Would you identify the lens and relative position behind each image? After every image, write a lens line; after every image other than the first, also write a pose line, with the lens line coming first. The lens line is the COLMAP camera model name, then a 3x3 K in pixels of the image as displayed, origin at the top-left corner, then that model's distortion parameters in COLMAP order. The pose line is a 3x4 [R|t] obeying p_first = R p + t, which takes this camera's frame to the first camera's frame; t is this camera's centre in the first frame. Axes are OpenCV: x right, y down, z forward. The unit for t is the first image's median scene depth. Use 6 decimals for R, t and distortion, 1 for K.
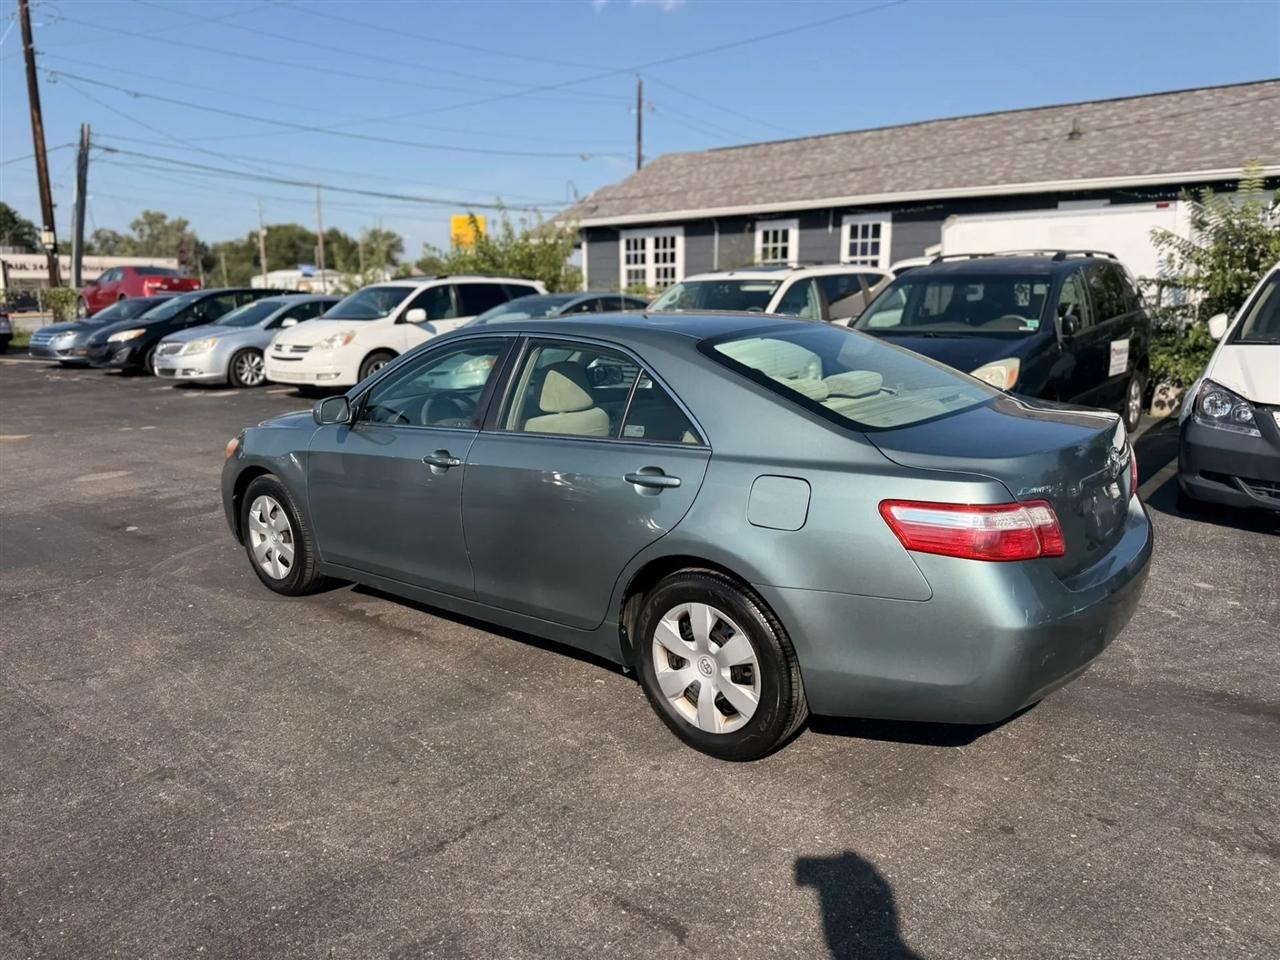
lens RADIAL K [[906.9, 0, 642.6], [0, 906.9, 478.9], [0, 0, 1]] dist [0.029506, -0.040080]
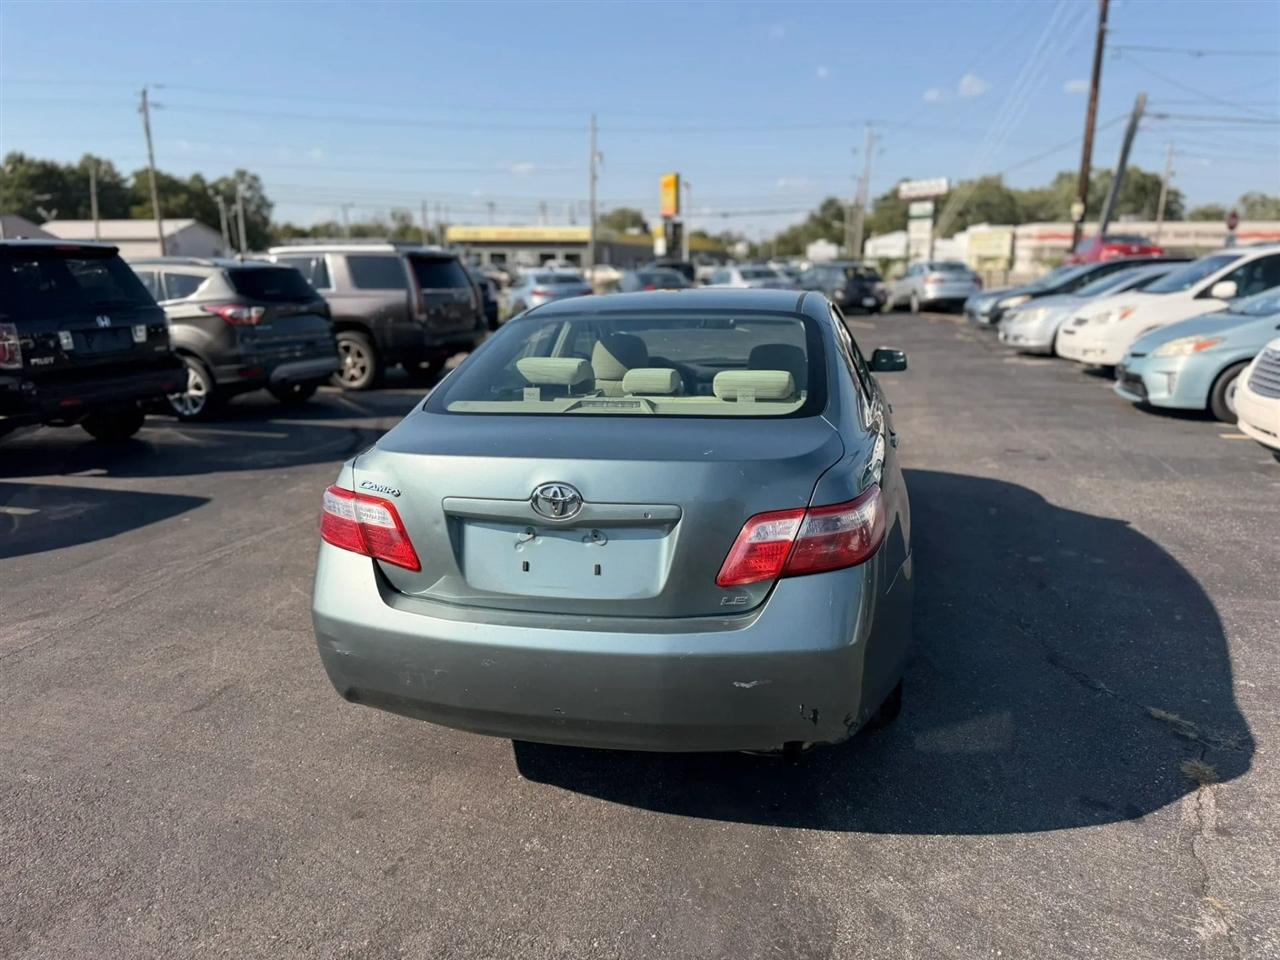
lens RADIAL K [[906.9, 0, 643.7], [0, 906.9, 479.1], [0, 0, 1]] dist [0.029506, -0.040080]
pose [[0.450467, 0.208444, -0.868119, 0.283539], [-0.177450, 0.973867, 0.141757, -0.036852], [0.874981, 0.090191, 0.475683, 0.162069]]
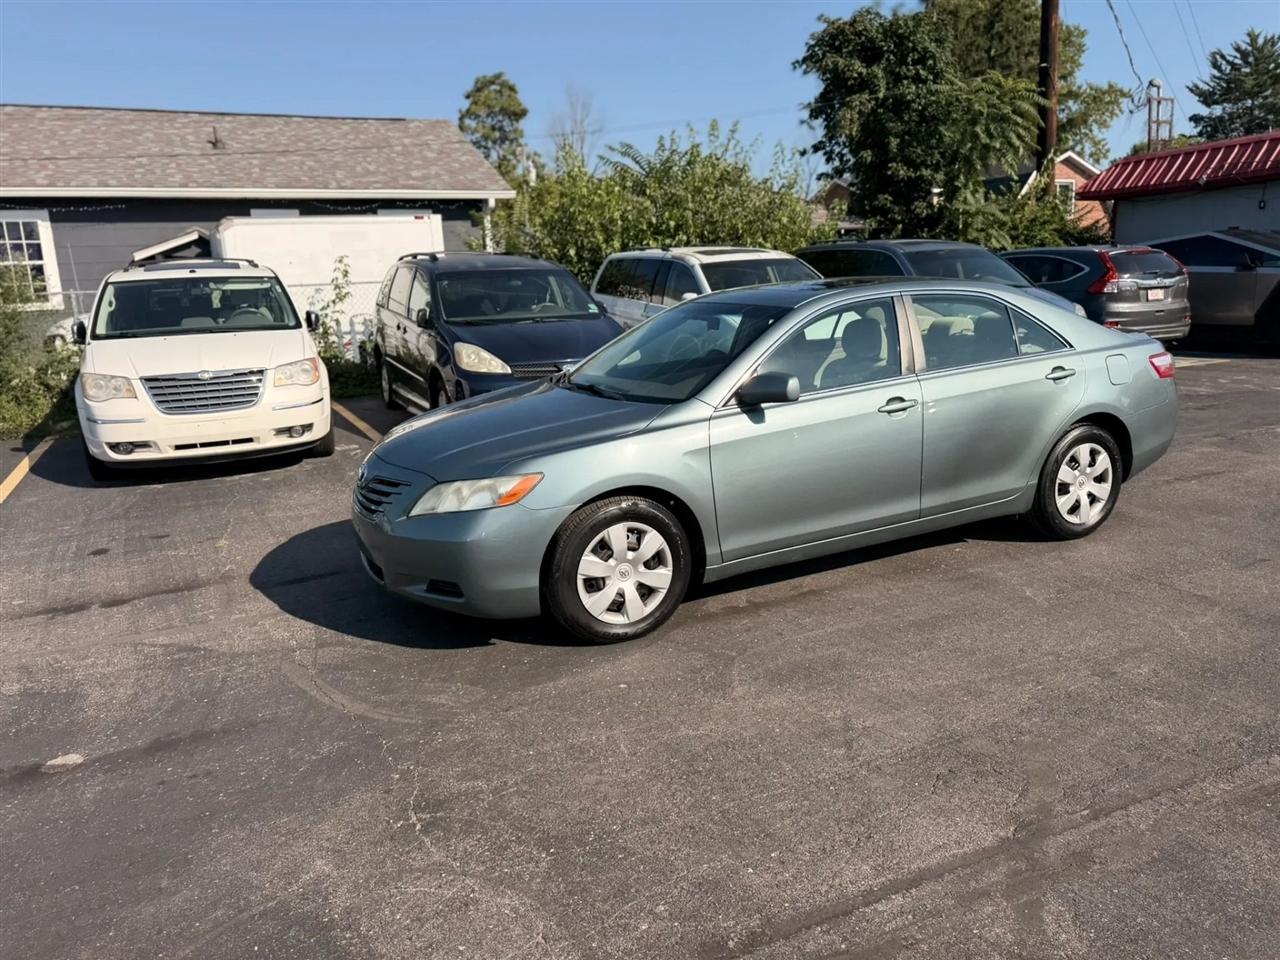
lens RADIAL K [[906.9, 0, 640.9], [0, 906.9, 482.9], [0, 0, 1]] dist [0.029506, -0.040080]
pose [[0.412293, -0.208892, 0.886780, -0.416295], [0.220848, 0.967243, 0.125166, -0.042183], [-0.883878, 0.144238, 0.444921, 0.234830]]
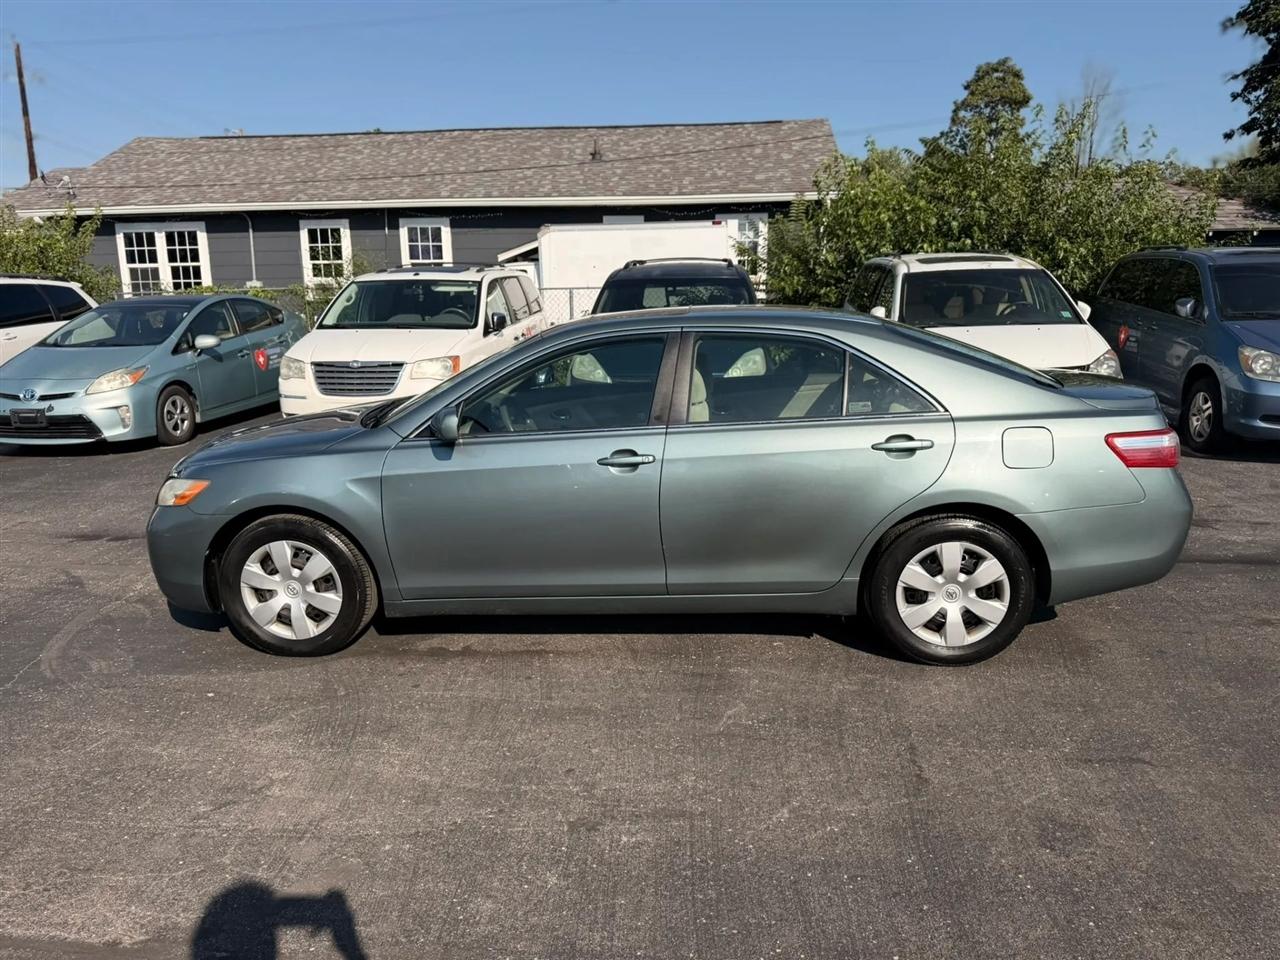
lens RADIAL K [[906.9, 0, 642.3], [0, 906.9, 496.0], [0, 0, 1]] dist [0.029506, -0.040080]
pose [[0.816967, -0.130552, 0.561712, -0.227001], [0.123585, 0.991044, 0.050592, -0.008416], [-0.563286, 0.028087, 0.825784, 0.053766]]
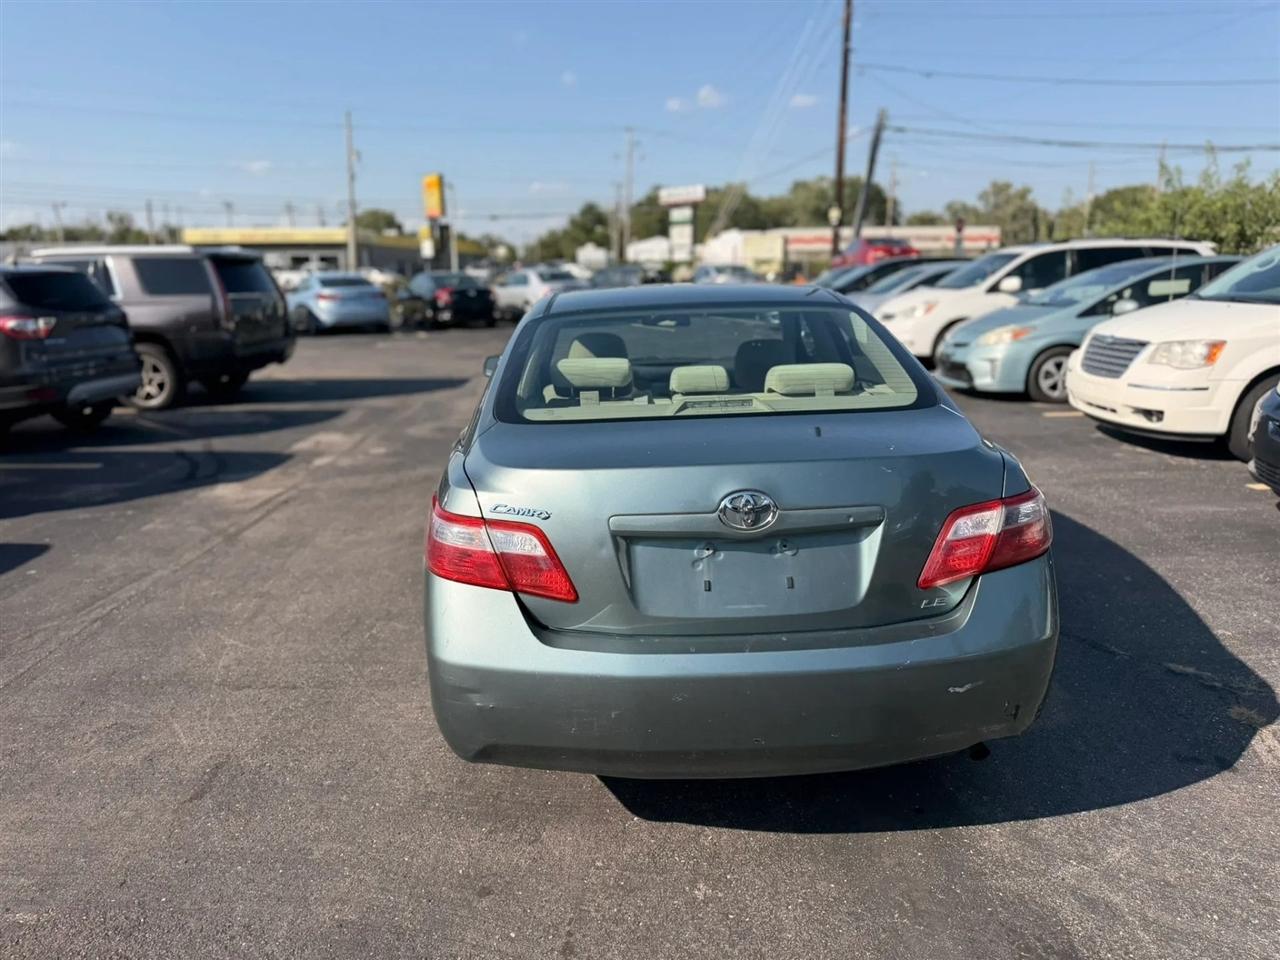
lens RADIAL K [[906.9, 0, 643.2], [0, 906.9, 485.4], [0, 0, 1]] dist [0.029506, -0.040080]
pose [[0.661487, 0.173373, -0.729642, 0.226078], [-0.142736, 0.984233, 0.104464, -0.022794], [0.736248, 0.035045, 0.675803, 0.108579]]
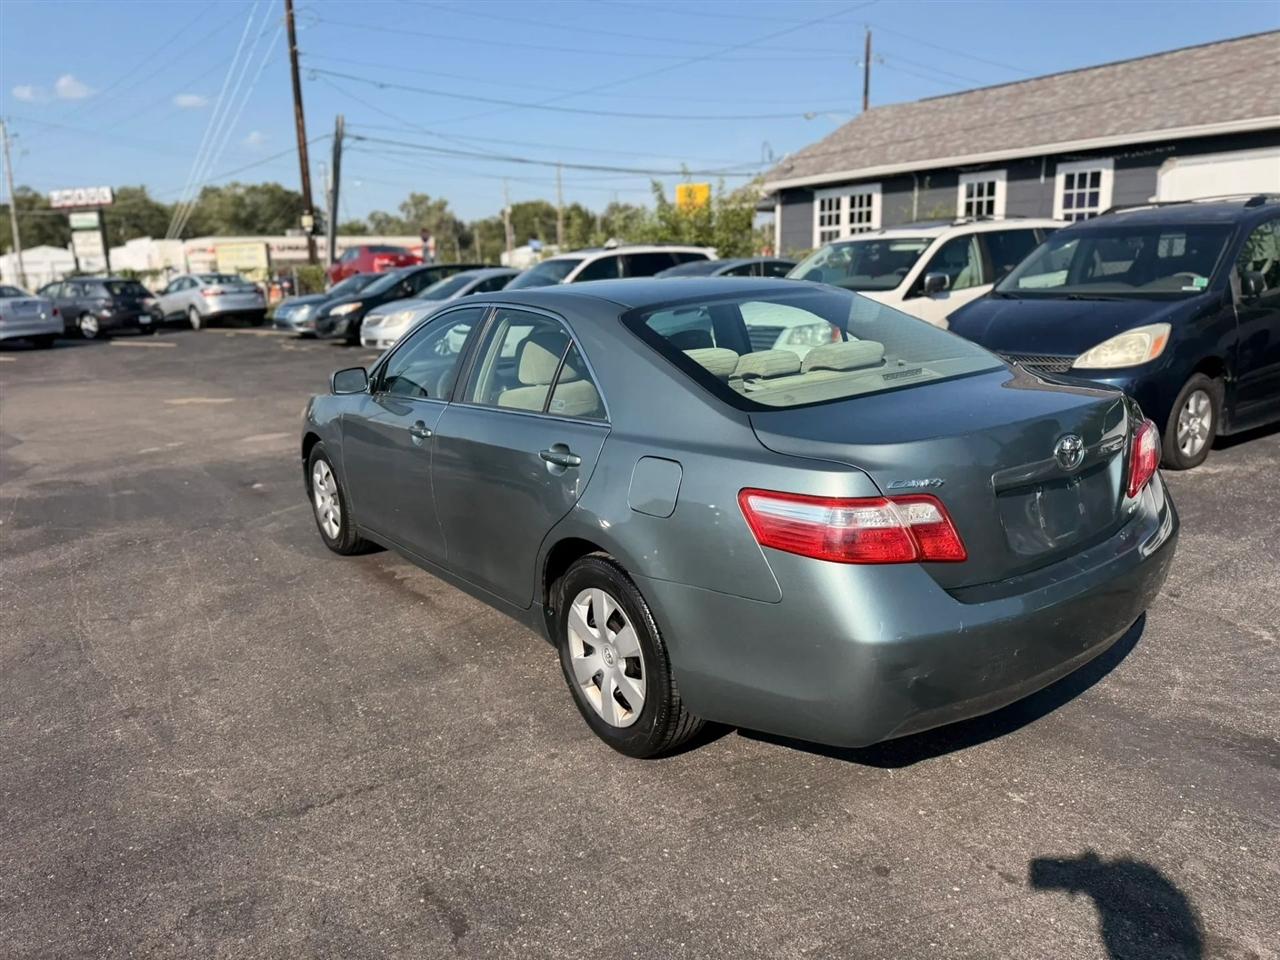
lens RADIAL K [[906.9, 0, 643.2], [0, 906.9, 477.6], [0, 0, 1]] dist [0.029506, -0.040080]
pose [[0.968336, 0.033198, -0.247435, 0.081203], [-0.024856, 0.999015, 0.036766, -0.003650], [0.248411, -0.029452, 0.968207, 0.023459]]
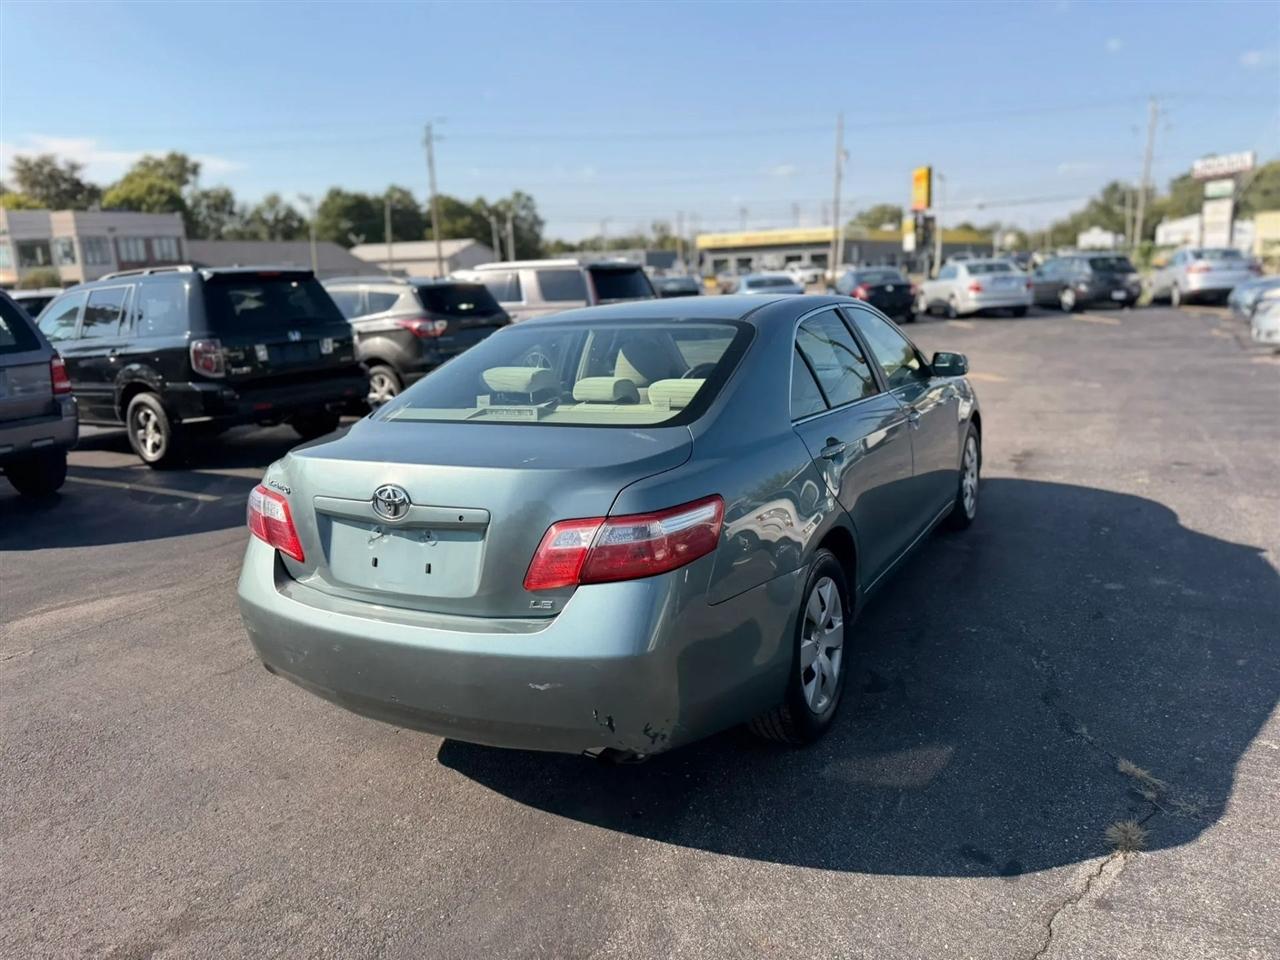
lens RADIAL K [[906.9, 0, 646.4], [0, 906.9, 473.1], [0, 0, 1]] dist [0.029506, -0.040080]
pose [[0.194805, 0.207654, -0.958609, 0.316936], [-0.157384, 0.971286, 0.178418, -0.053668], [0.968133, 0.116114, 0.221893, 0.241991]]
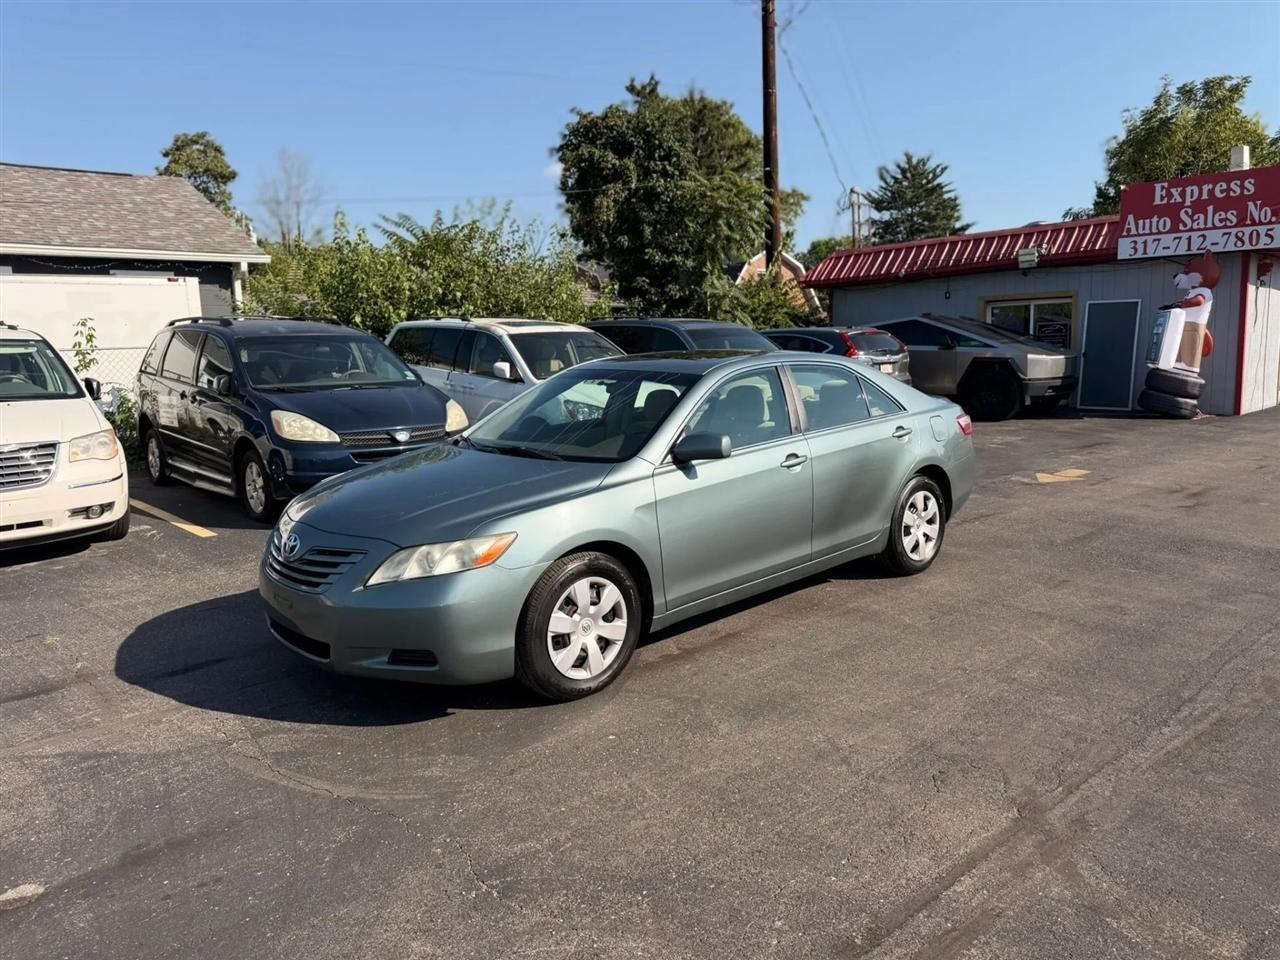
lens RADIAL K [[906.9, 0, 640.3], [0, 906.9, 480.0], [0, 0, 1]] dist [0.029506, -0.040080]
pose [[0.122812, -0.144400, 0.981868, -0.451811], [0.225132, 0.967619, 0.114145, -0.056751], [-0.966557, 0.207031, 0.151345, 0.304050]]
